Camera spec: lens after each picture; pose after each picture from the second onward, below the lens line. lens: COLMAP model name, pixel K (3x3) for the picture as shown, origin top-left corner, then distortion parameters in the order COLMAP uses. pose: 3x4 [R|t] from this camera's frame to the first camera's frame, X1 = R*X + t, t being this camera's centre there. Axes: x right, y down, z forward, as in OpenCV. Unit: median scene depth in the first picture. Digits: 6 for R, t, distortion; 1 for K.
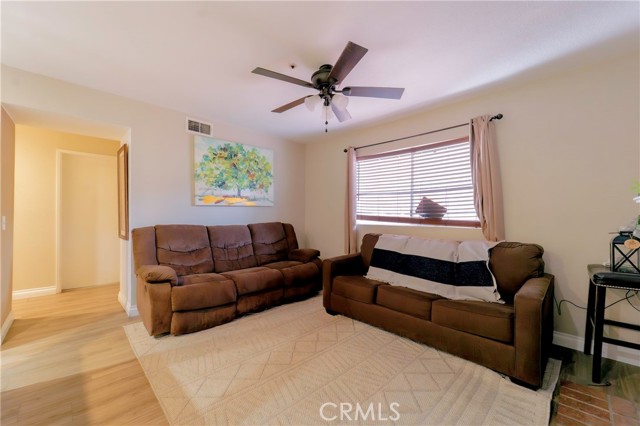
lens RADIAL K [[257.2, 0, 315.7], [0, 257.2, 212.3], [0, 0, 1]] dist [0.002280, -0.001225]
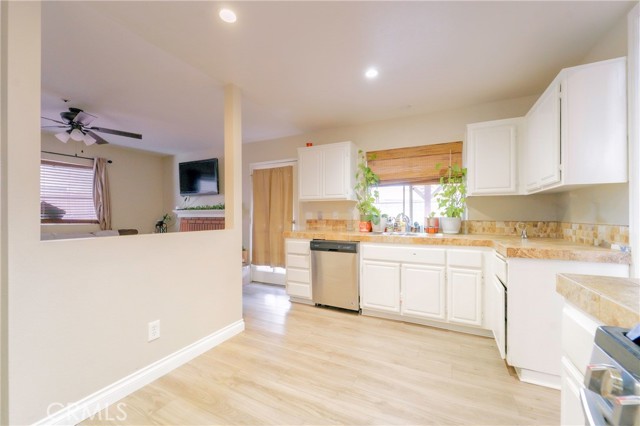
lens RADIAL K [[257.2, 0, 317.3], [0, 257.2, 213.9], [0, 0, 1]] dist [0.002280, -0.001225]
pose [[-0.325313, 0.000086, 0.945607, -1.107334], [-0.011273, 0.999929, -0.003970, -0.008643], [-0.945539, -0.011951, -0.325288, 0.159951]]
